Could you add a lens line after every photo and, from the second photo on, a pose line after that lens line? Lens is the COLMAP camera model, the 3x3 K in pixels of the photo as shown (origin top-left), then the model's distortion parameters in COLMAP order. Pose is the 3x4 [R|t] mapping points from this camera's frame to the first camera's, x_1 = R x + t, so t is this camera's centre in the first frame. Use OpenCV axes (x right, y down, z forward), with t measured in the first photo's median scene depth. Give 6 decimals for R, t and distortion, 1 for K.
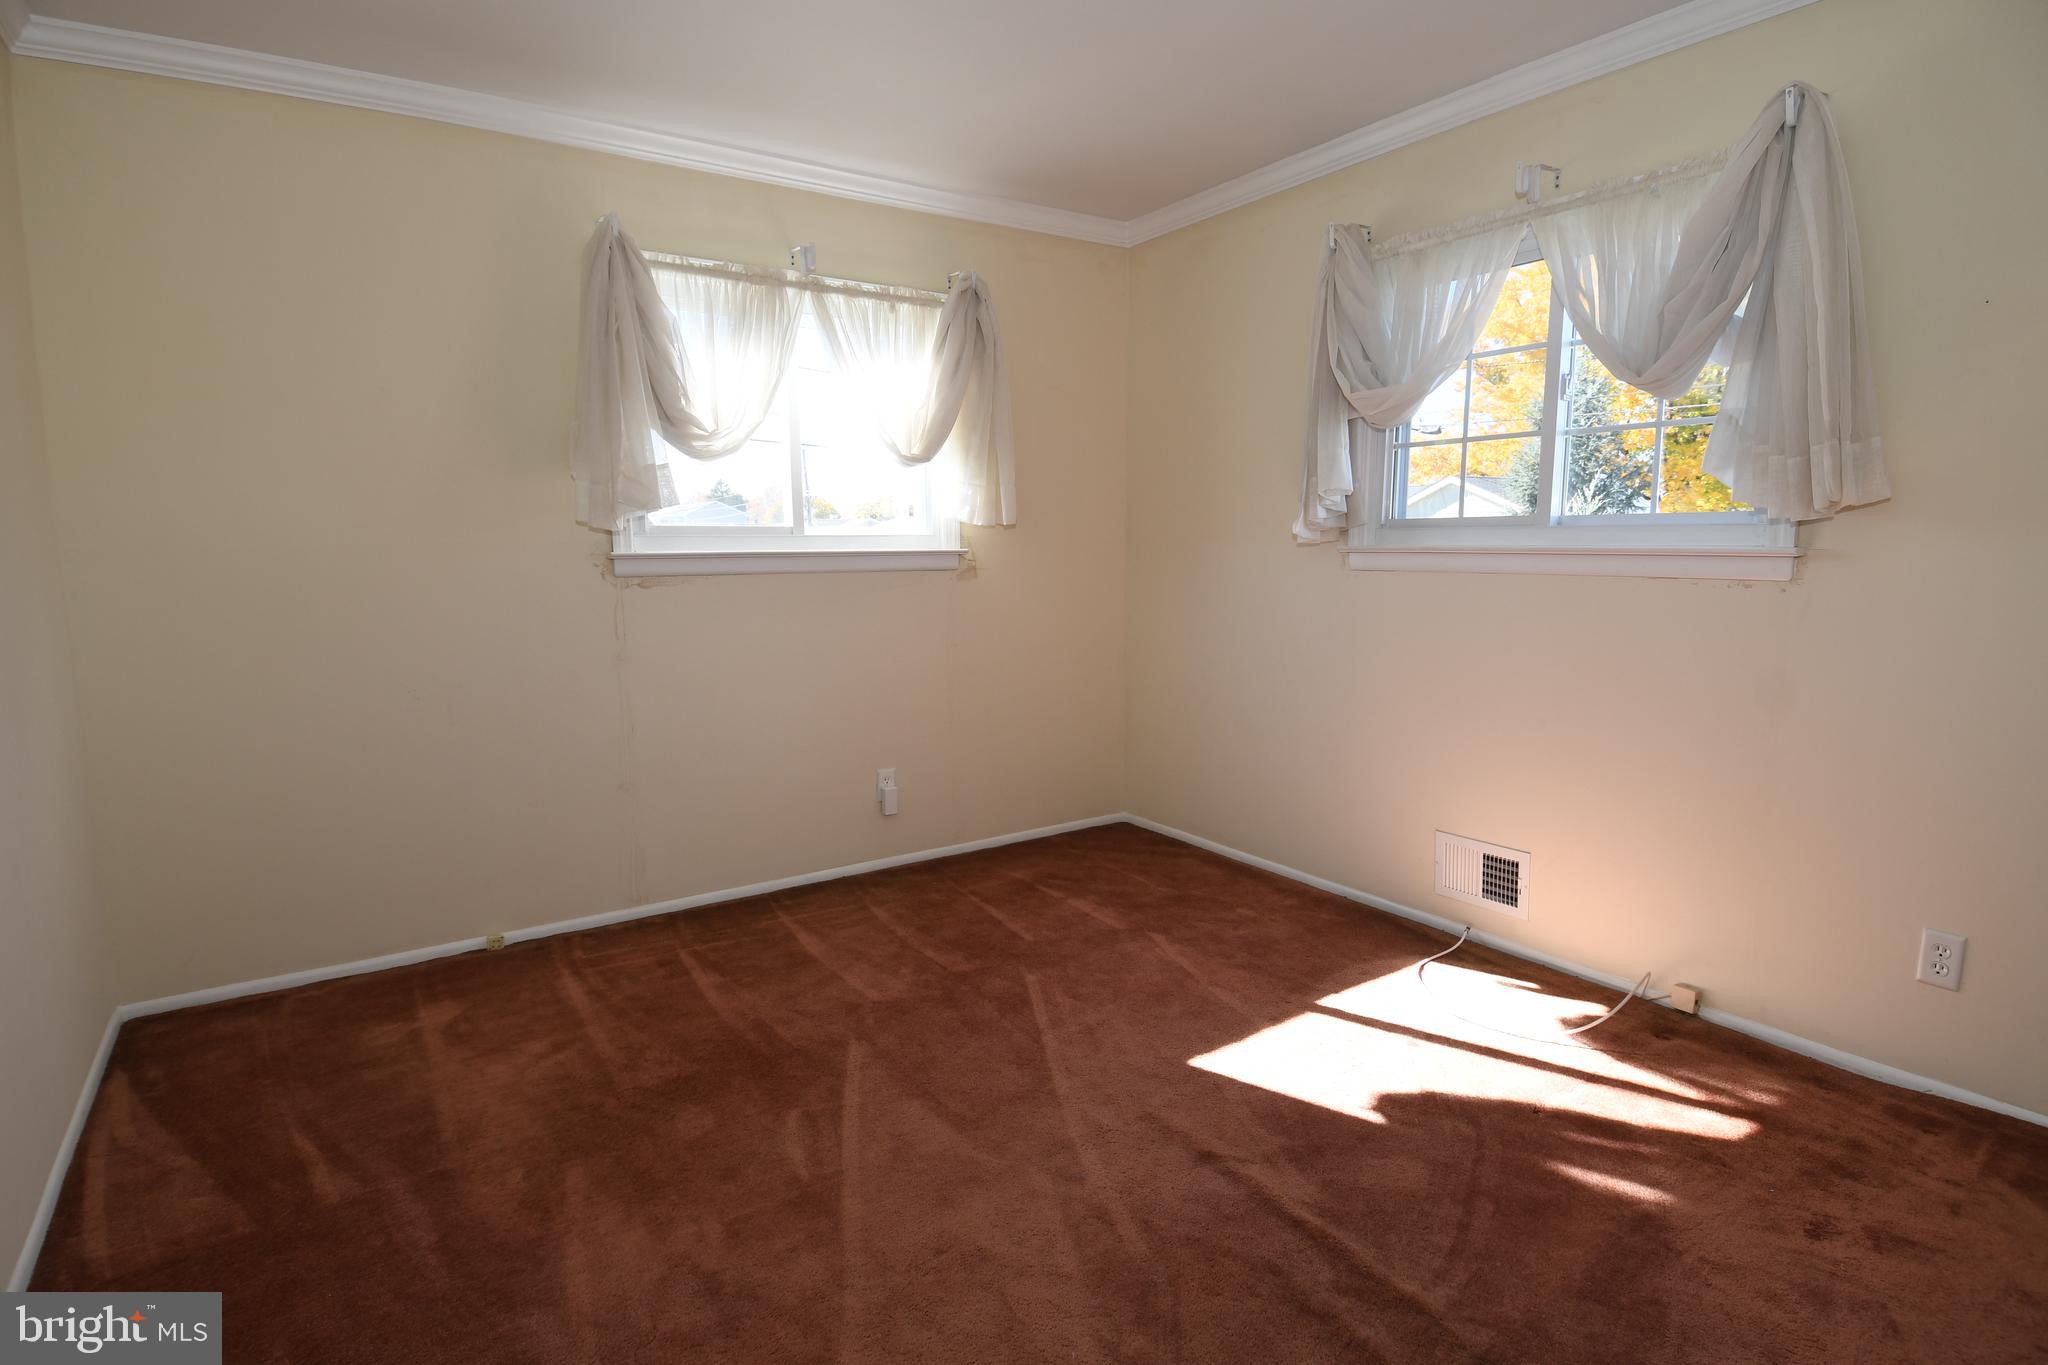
lens RADIAL K [[1062.5, 0, 1030.3], [0, 1062.5, 687.5], [0, 0, 1]] dist [0.023116, -0.019406]
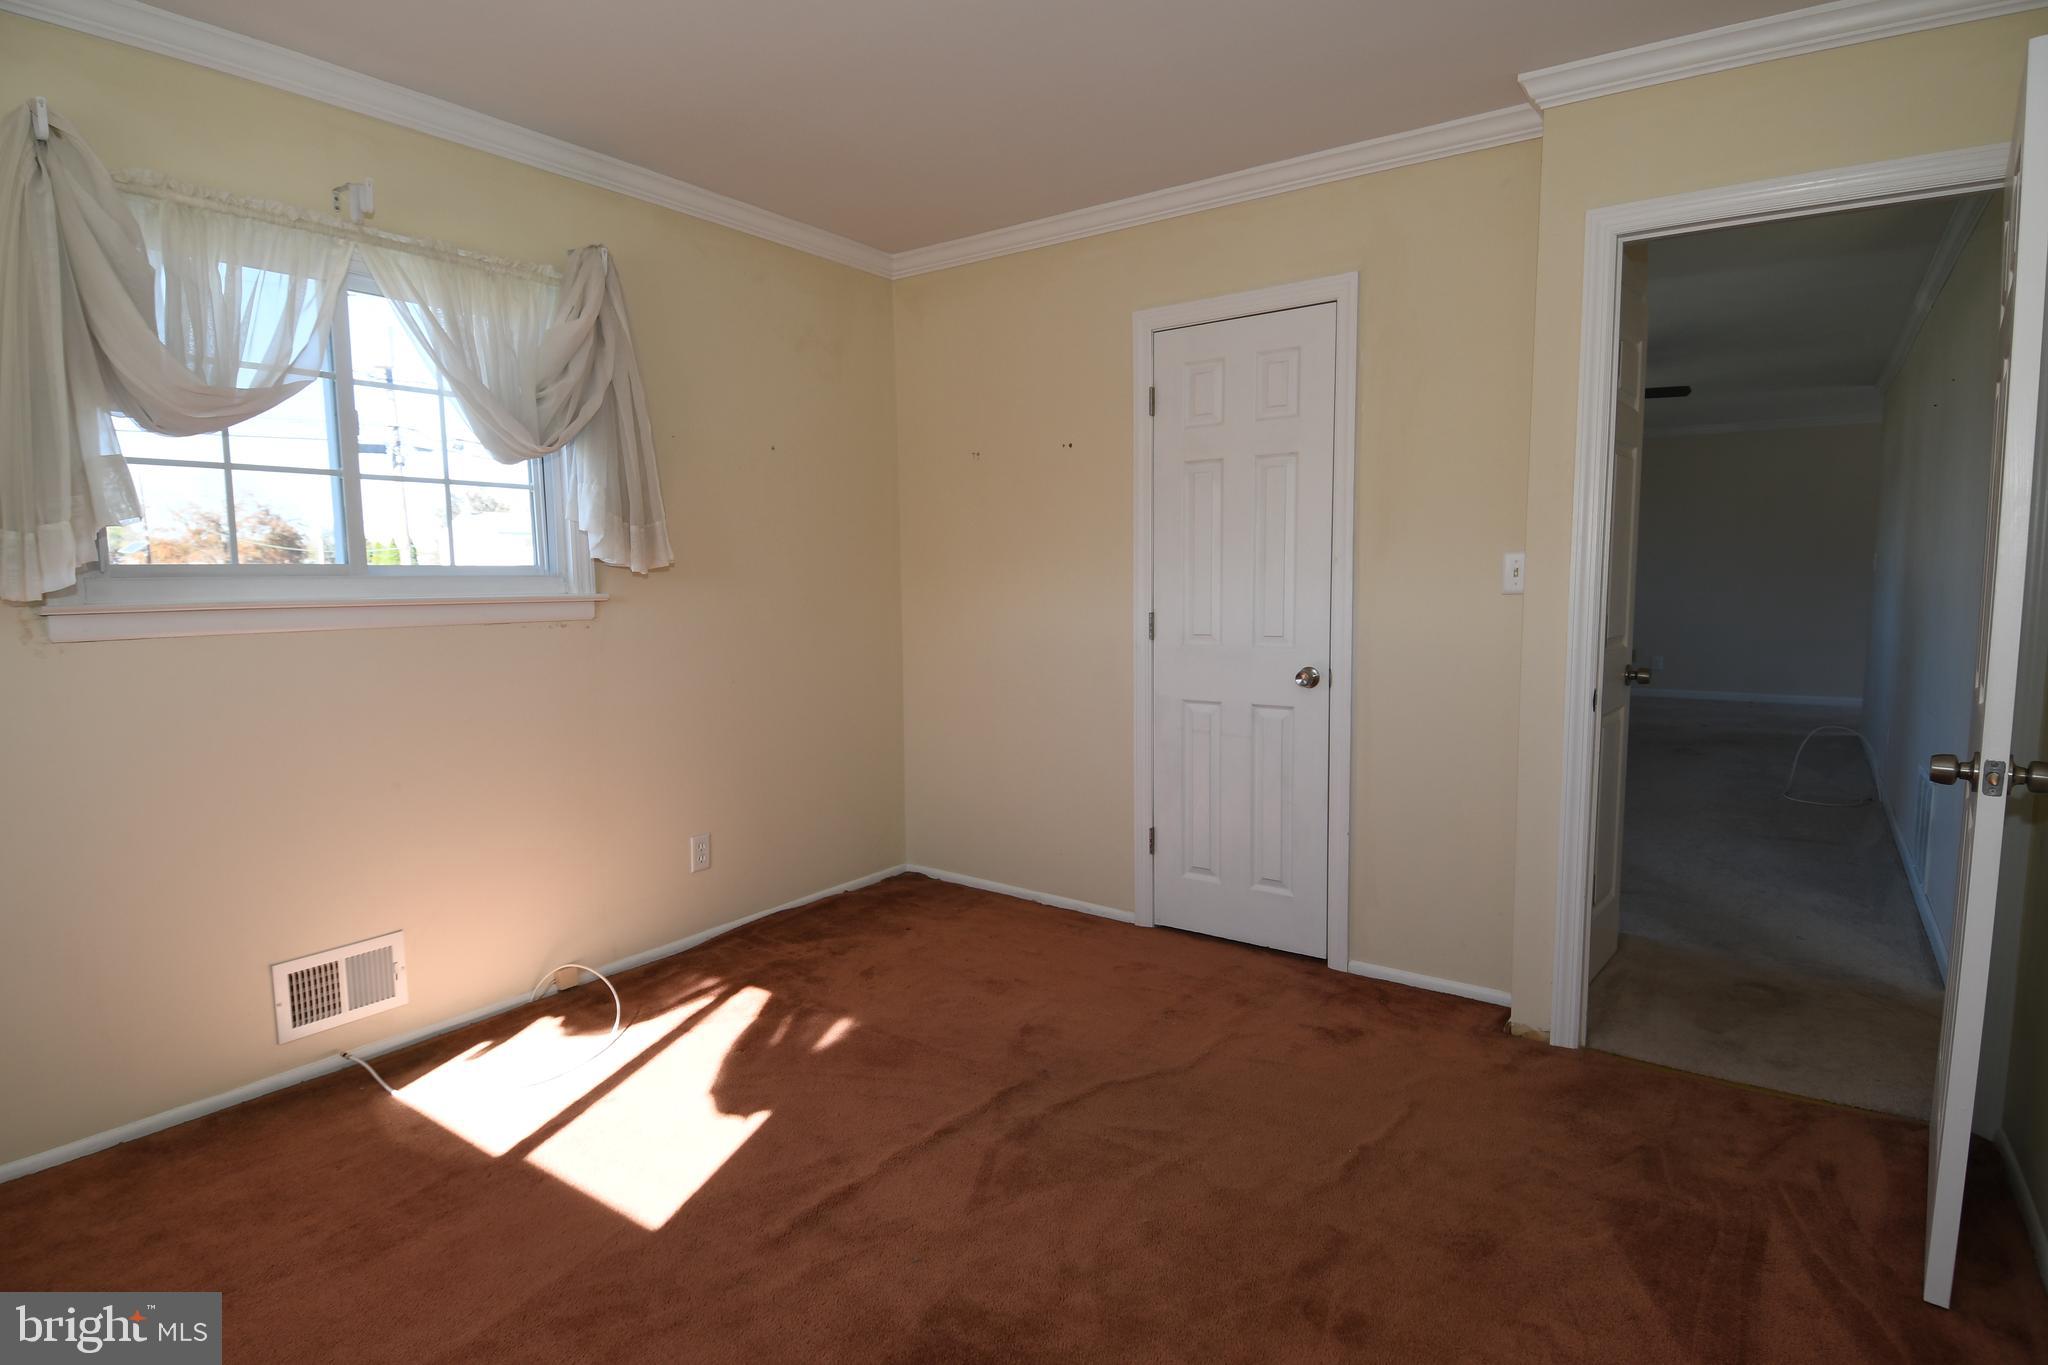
lens RADIAL K [[1062.5, 0, 1030.4], [0, 1062.5, 680.0], [0, 0, 1]] dist [0.023116, -0.019406]
pose [[-0.347063, -0.087306, 0.933769, -0.647092], [0.141223, 0.979439, 0.144065, -0.129196], [-0.927148, 0.181869, -0.327598, 0.882442]]
